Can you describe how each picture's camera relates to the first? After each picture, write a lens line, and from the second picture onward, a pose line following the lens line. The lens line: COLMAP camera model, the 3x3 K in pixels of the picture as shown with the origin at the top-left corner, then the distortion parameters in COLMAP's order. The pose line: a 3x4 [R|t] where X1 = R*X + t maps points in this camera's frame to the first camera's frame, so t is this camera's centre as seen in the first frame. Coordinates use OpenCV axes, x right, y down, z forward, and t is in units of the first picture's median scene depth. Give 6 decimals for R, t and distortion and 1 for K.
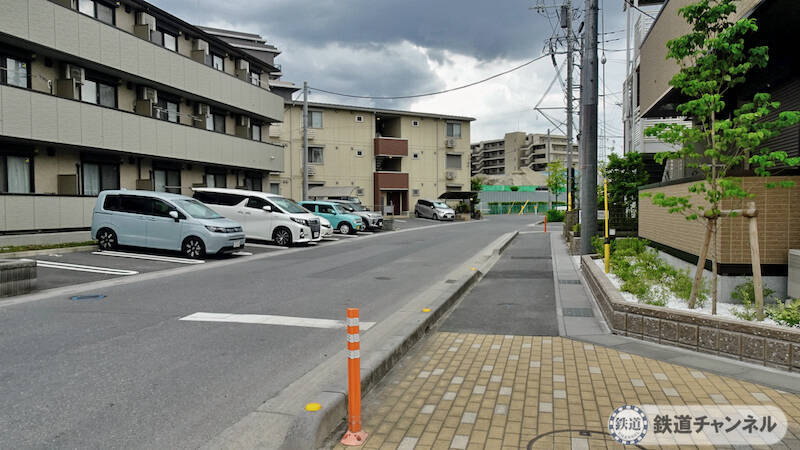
lens RADIAL K [[573.8, 0, 402.9], [0, 573.8, 229.8], [0, 0, 1]] dist [0.018219, 0.001372]
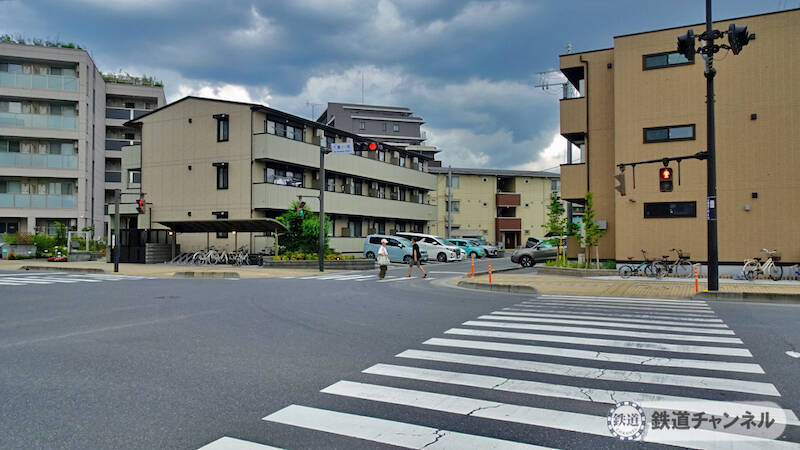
lens RADIAL K [[573.8, 0, 401.0], [0, 573.8, 231.7], [0, 0, 1]] dist [0.018219, 0.001372]
pose [[0.973467, -0.005077, -0.228770, 0.070656], [-0.008902, 0.998157, -0.060030, 0.028843], [0.228653, 0.060474, 0.971628, -0.637878]]
